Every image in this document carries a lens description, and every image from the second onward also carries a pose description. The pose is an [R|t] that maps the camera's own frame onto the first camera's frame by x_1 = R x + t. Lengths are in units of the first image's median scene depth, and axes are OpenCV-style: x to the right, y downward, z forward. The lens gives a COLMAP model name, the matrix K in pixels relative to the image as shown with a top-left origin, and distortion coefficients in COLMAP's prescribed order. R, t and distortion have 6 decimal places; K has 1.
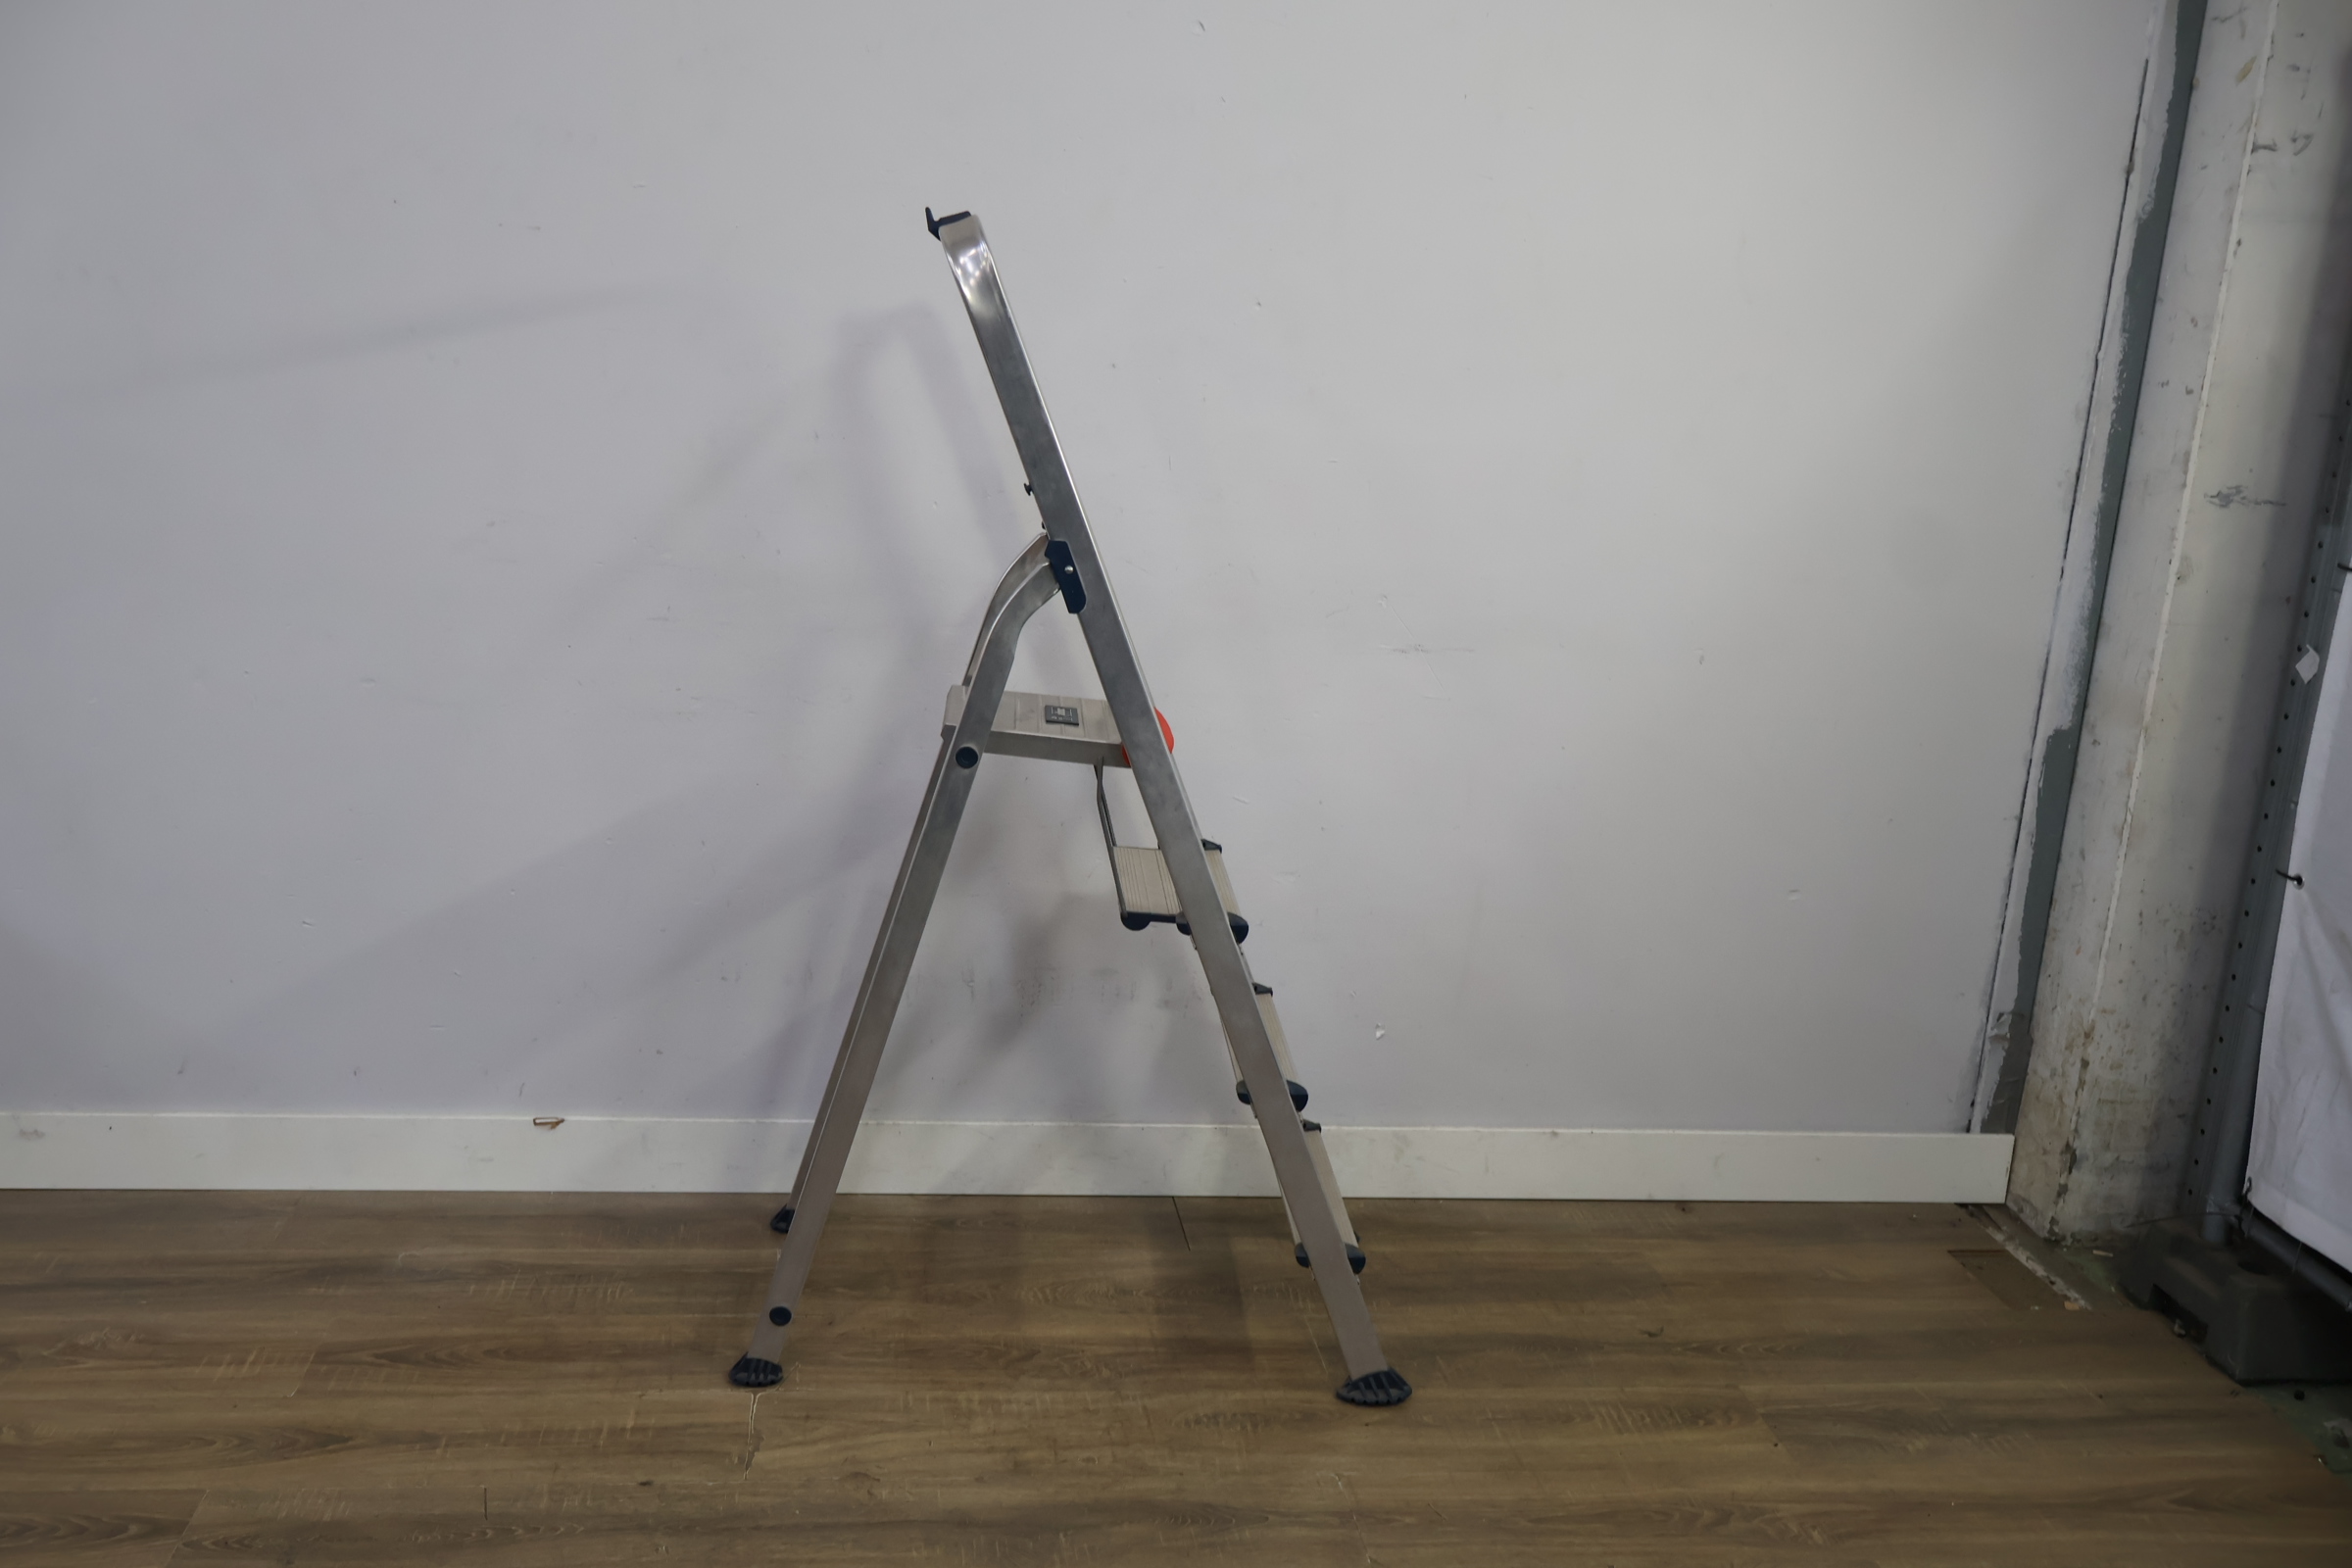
lens RADIAL K [[2174.8, 0, 1159.7], [0, 2174.8, 779.0], [0, 0, 1]] dist [0.003293, 0.007126]
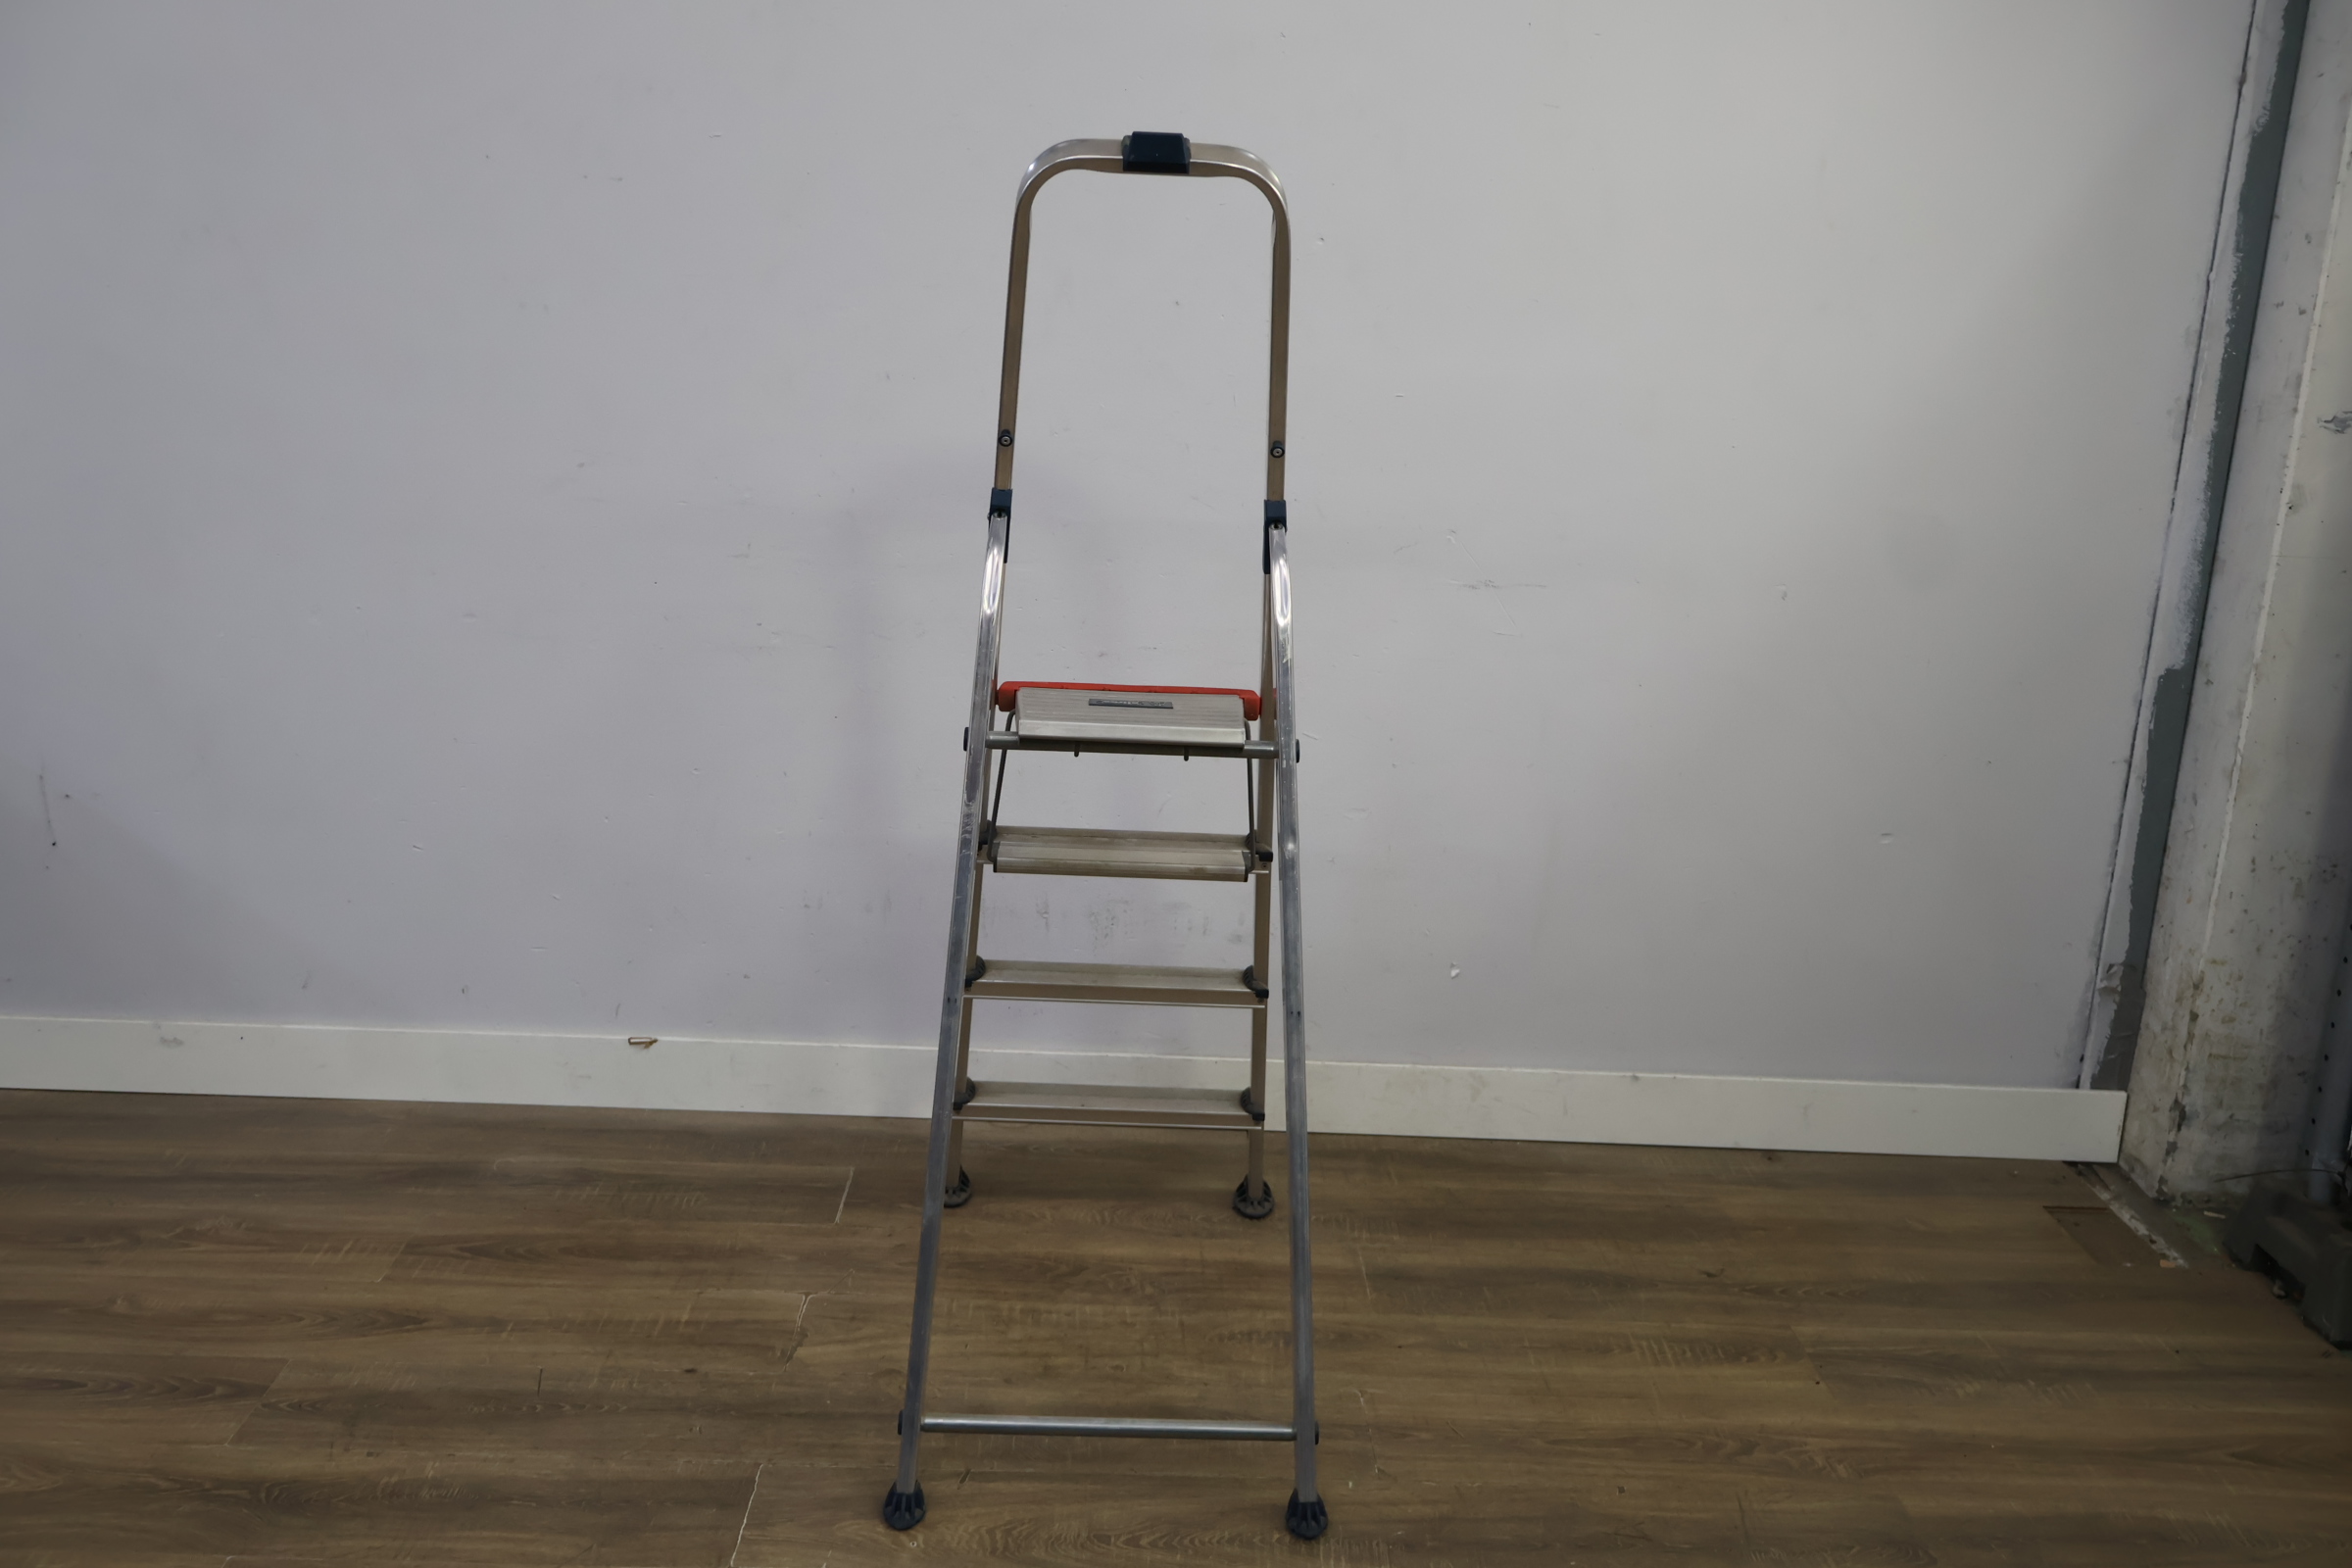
lens RADIAL K [[2234.3, 0, 1165.9], [0, 2234.3, 793.9], [0, 0, 1]] dist [0.012090, 0.000817]
pose [[0.993570, 0.007598, -0.112968, 0.091102], [-0.006228, 0.999903, 0.012479, 0.024592], [0.113051, -0.011695, 0.993520, -0.036155]]
